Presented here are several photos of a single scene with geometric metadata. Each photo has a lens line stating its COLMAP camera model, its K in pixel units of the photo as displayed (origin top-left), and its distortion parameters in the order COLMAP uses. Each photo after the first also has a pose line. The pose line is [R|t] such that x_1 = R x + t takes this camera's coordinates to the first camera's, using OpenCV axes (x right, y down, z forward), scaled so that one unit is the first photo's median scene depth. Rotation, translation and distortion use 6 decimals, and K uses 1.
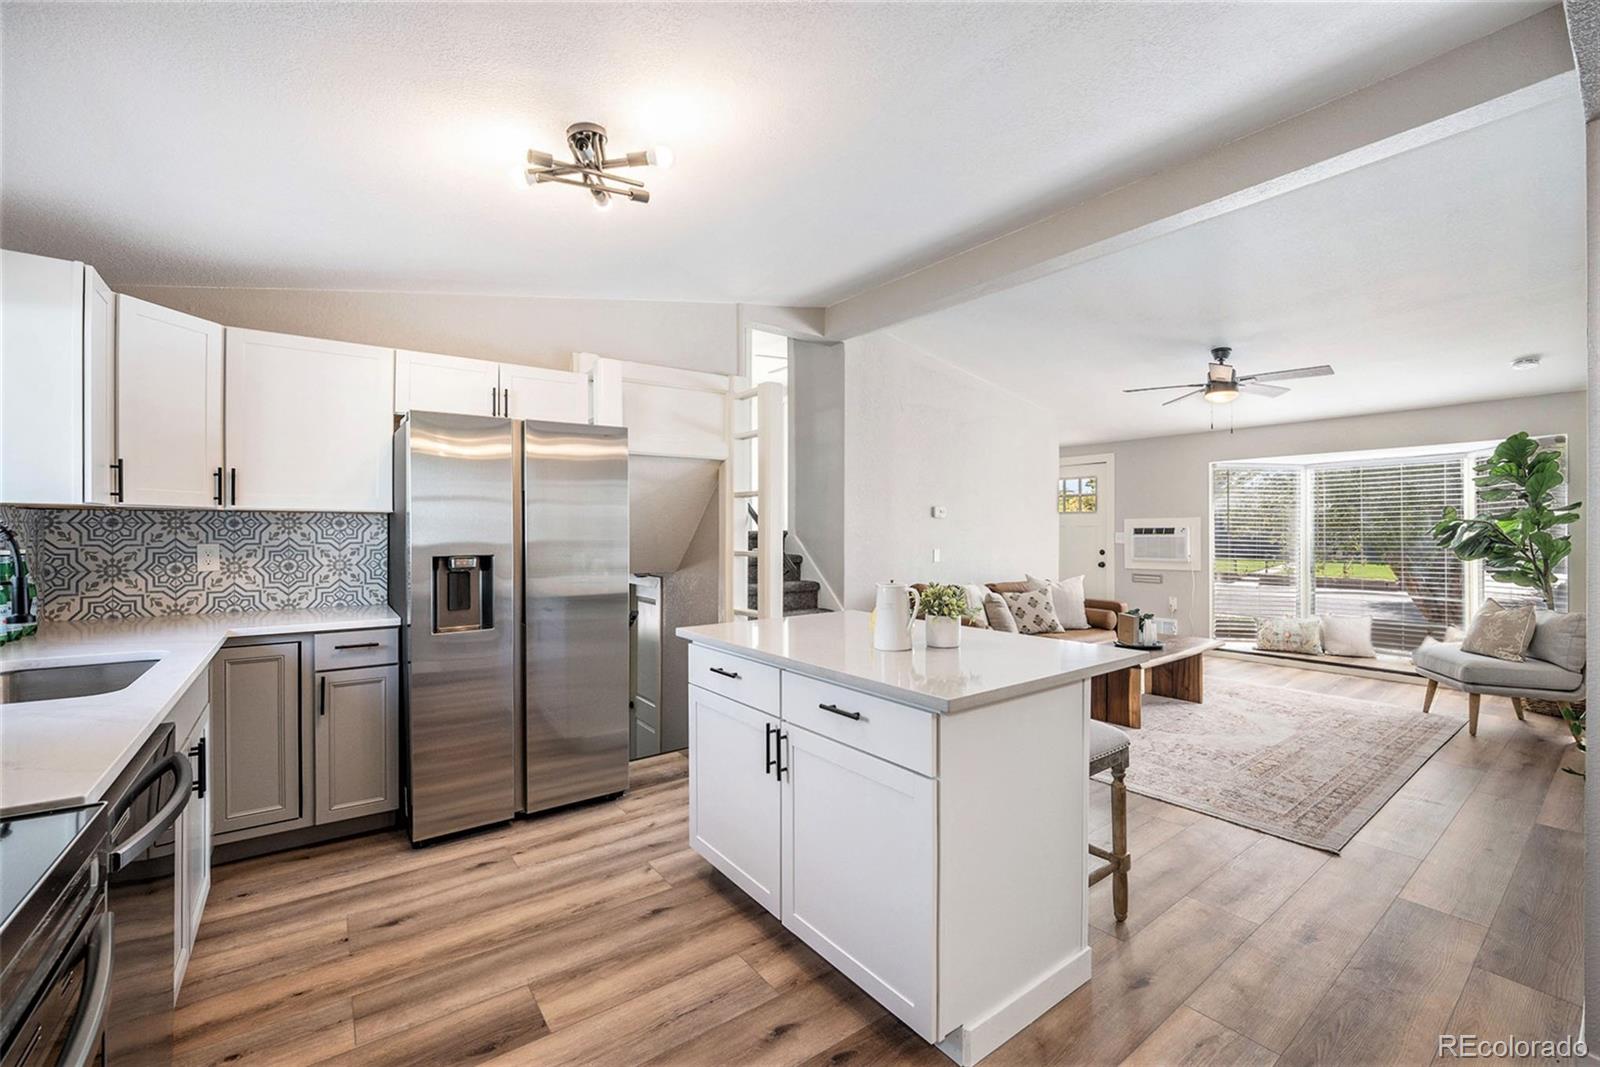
lens RADIAL K [[661.1, 0, 791.7], [0, 661.1, 535.5], [0, 0, 1]] dist [-0.032274, 0.002160]
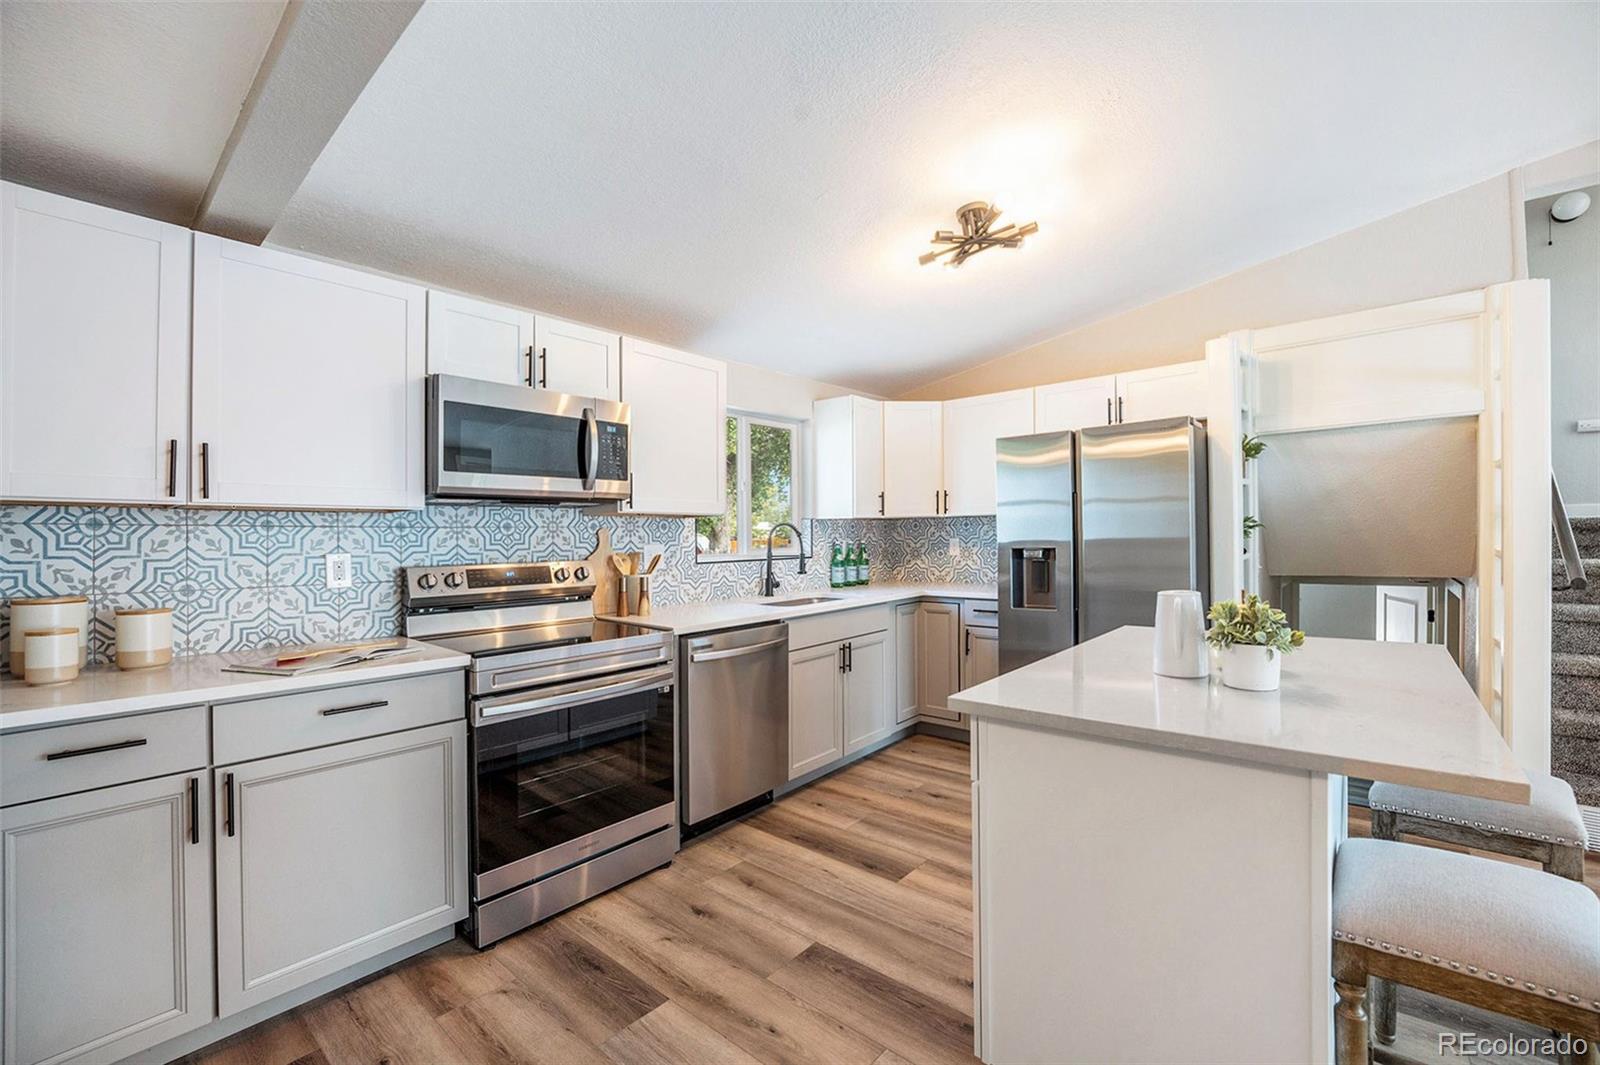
lens RADIAL K [[656.1, 0, 807.7], [0, 656.1, 533.7], [0, 0, 1]] dist [-0.017304, -0.000546]
pose [[0.228013, -0.001197, -0.973657, 0.374247], [0.013355, 0.999909, 0.001898, -0.003657], [0.973566, -0.013436, 0.228008, 0.183835]]
